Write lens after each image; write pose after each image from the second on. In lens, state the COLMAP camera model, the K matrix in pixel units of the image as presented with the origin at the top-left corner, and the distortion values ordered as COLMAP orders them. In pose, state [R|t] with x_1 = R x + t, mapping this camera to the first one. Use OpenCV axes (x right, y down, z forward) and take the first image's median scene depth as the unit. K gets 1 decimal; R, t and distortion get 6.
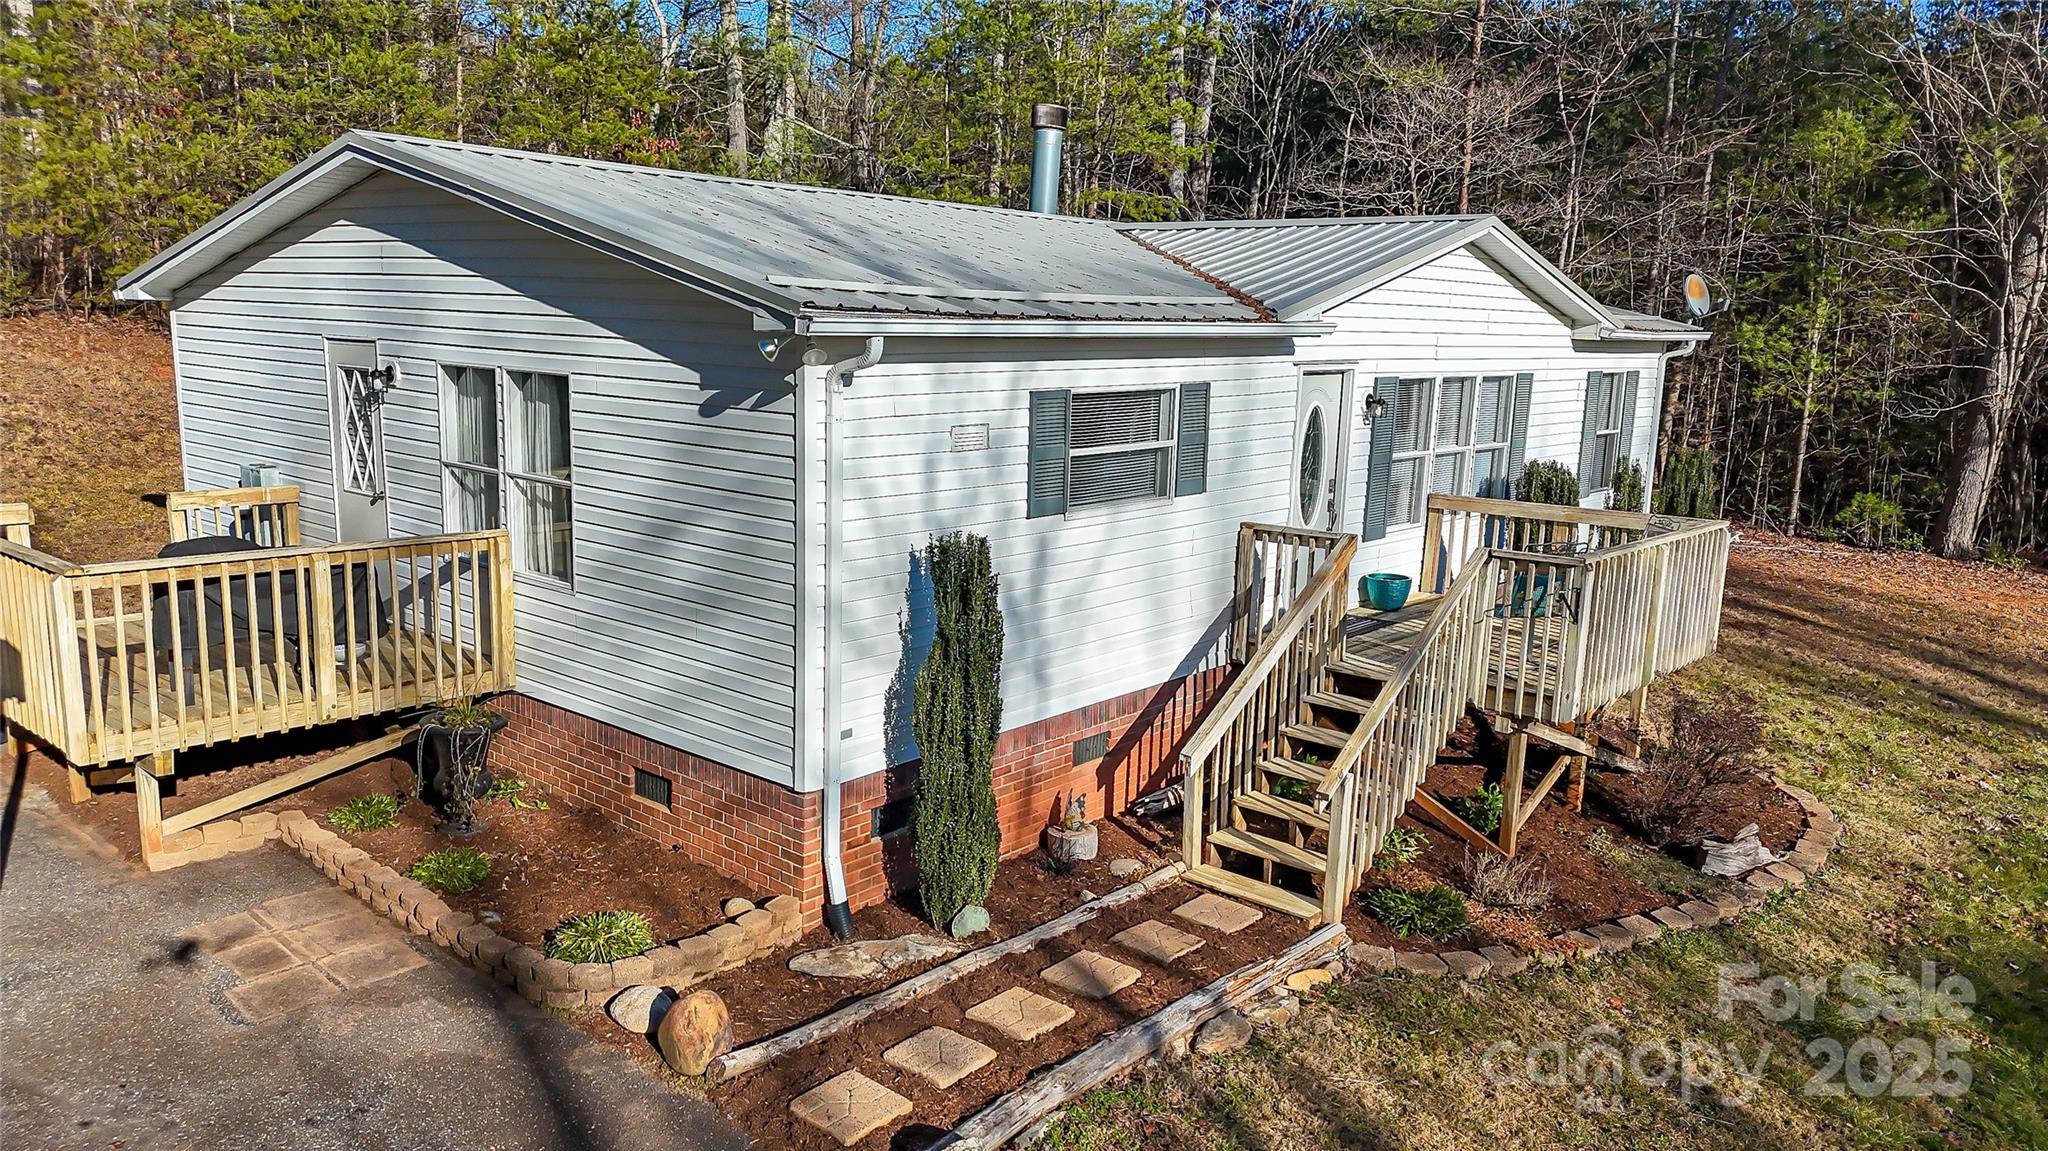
lens RADIAL K [[1422.0, 0, 1022.0], [0, 1422.0, 566.2], [0, 0, 1]] dist [0.086142, -0.071740]
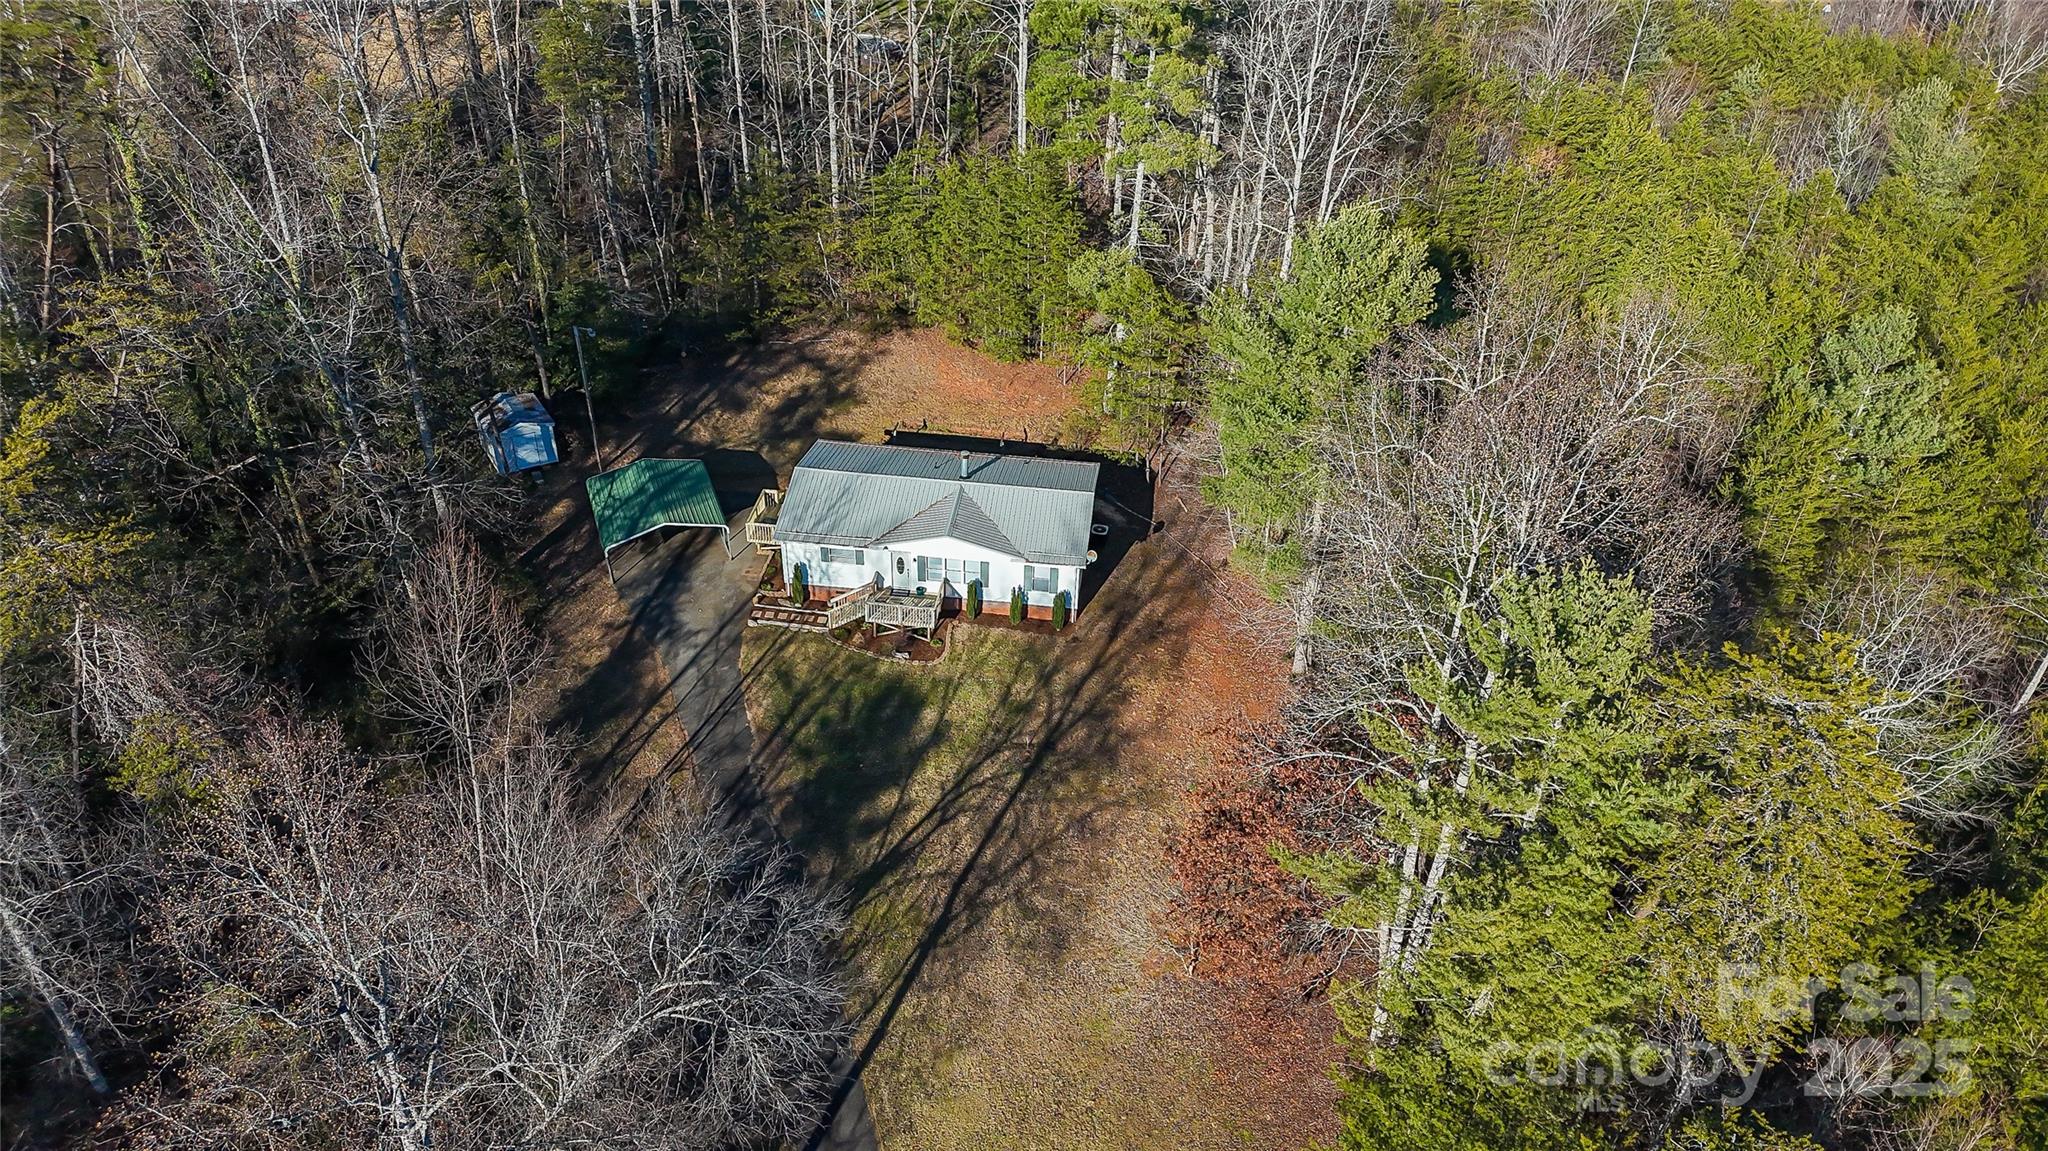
lens RADIAL K [[1422.0, 0, 1008.6], [0, 1422.0, 580.0], [0, 0, 1]] dist [0.086142, -0.071740]
pose [[0.558488, 0.462732, -0.688455, 5.095849], [-0.147696, 0.872161, 0.466392, -3.175913], [0.816258, -0.158792, 0.555435, -2.073505]]
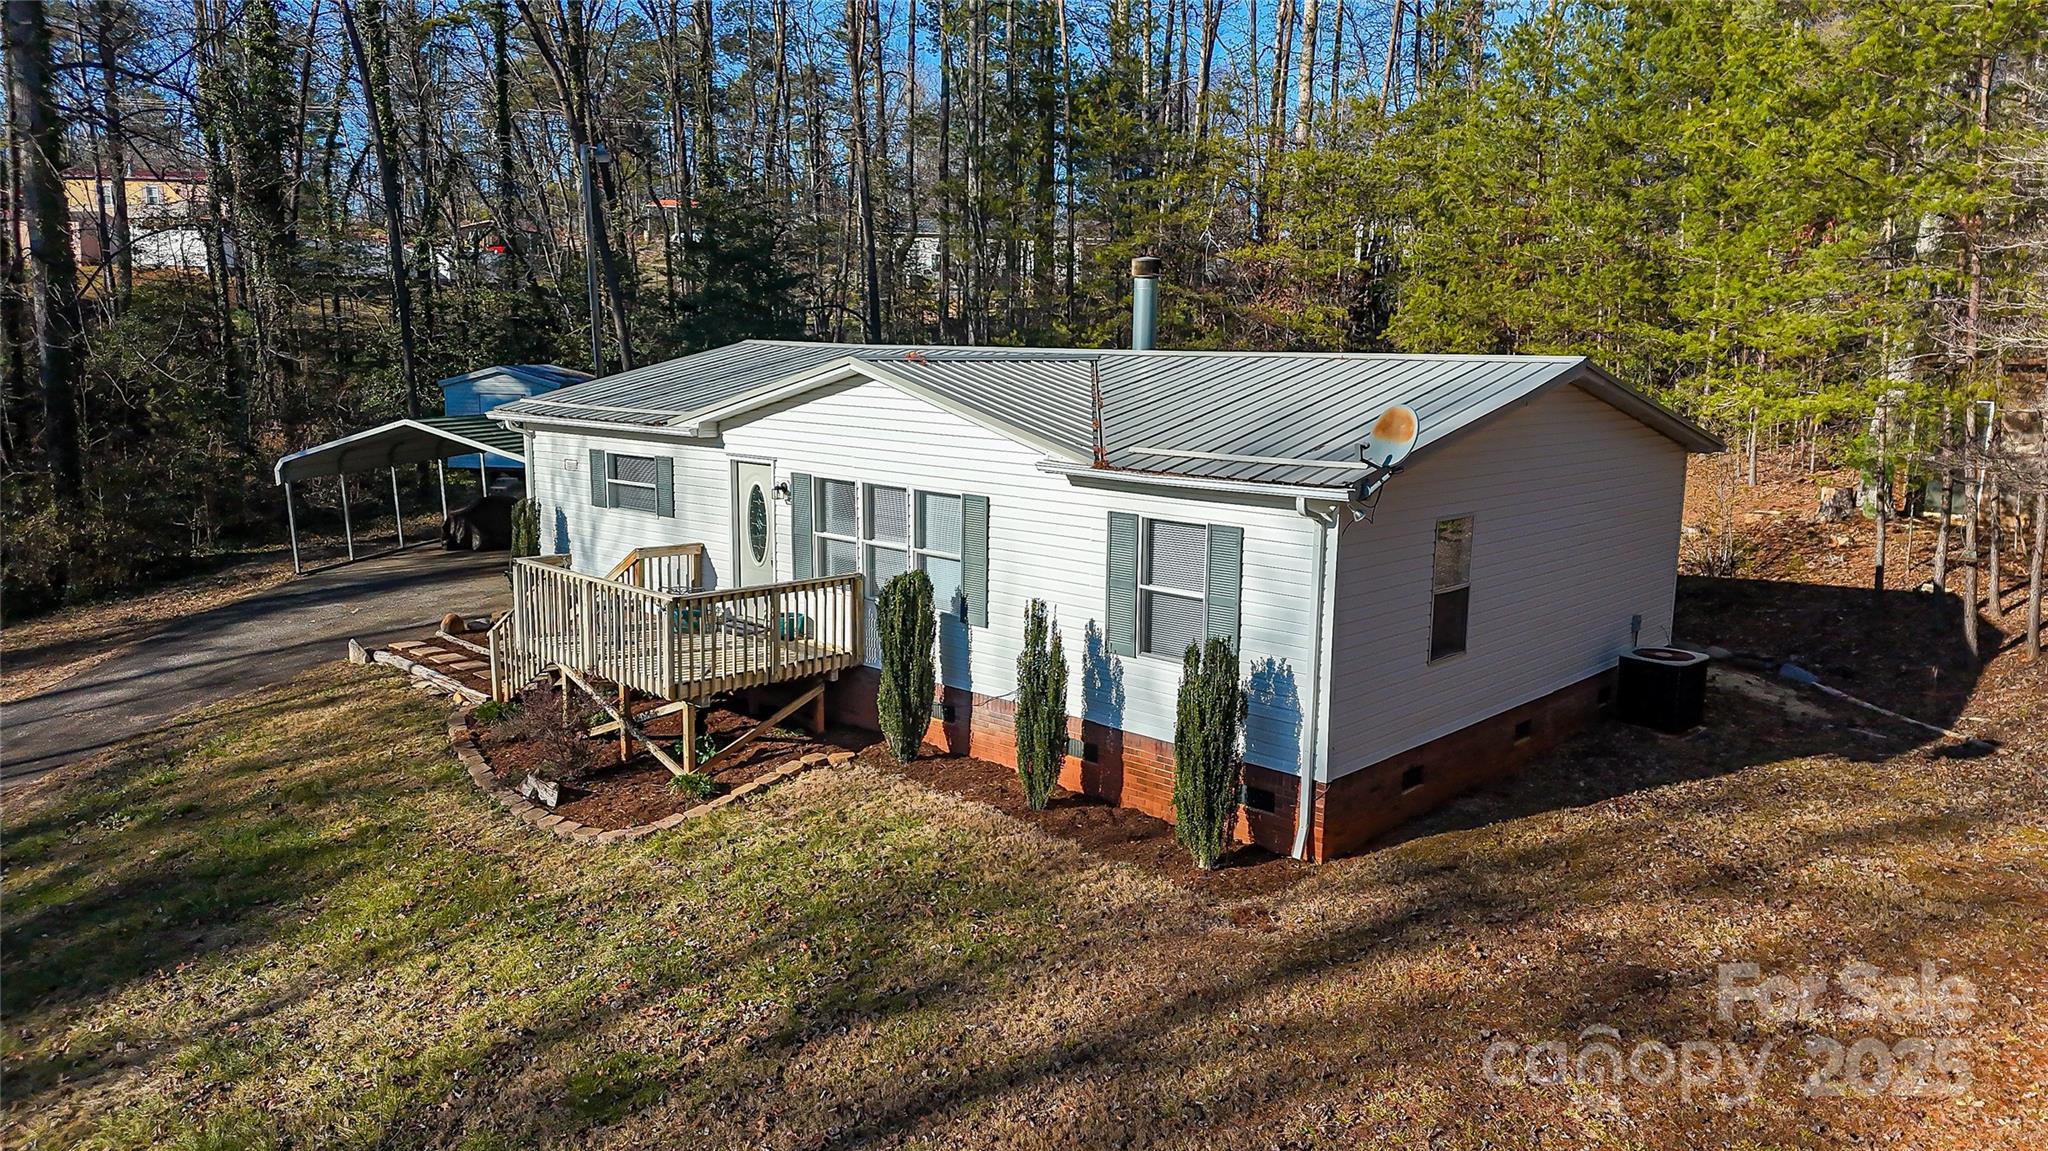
lens RADIAL K [[1422.0, 0, 1029.0], [0, 1422.0, 581.7], [0, 0, 1]] dist [0.086142, -0.071740]
pose [[-0.019623, 0.138198, -0.990210, 2.042760], [-0.191361, 0.971572, 0.139389, -0.331613], [0.981323, 0.192223, 0.007380, 1.535755]]
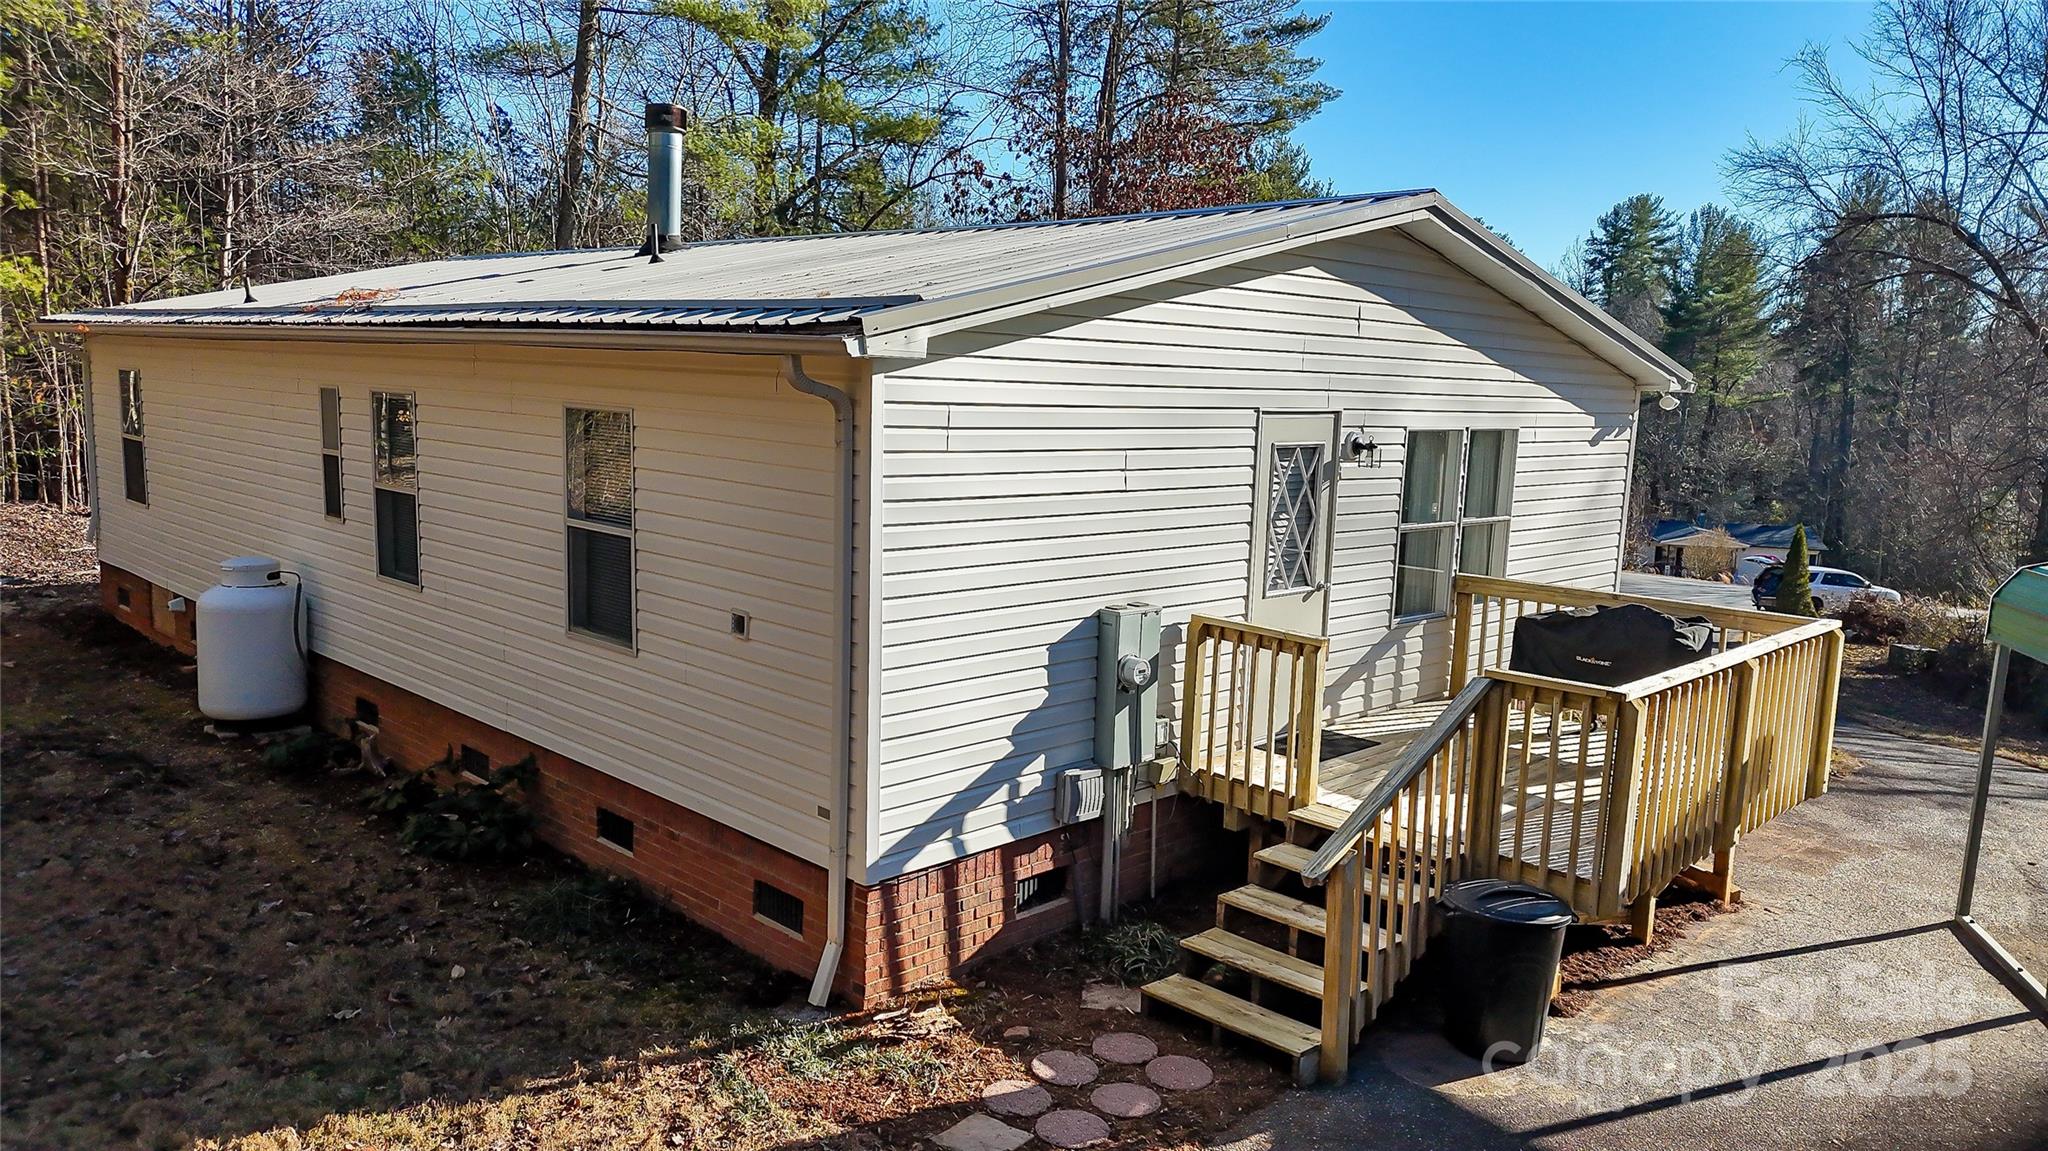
lens RADIAL K [[1422.0, 0, 1016.8], [0, 1422.0, 587.6], [0, 0, 1]] dist [0.086142, -0.071740]
pose [[0.082112, -0.167750, 0.982404, -1.442657], [0.143701, 0.977425, 0.154889, -0.230237], [-0.986209, 0.128454, 0.104364, 1.193382]]
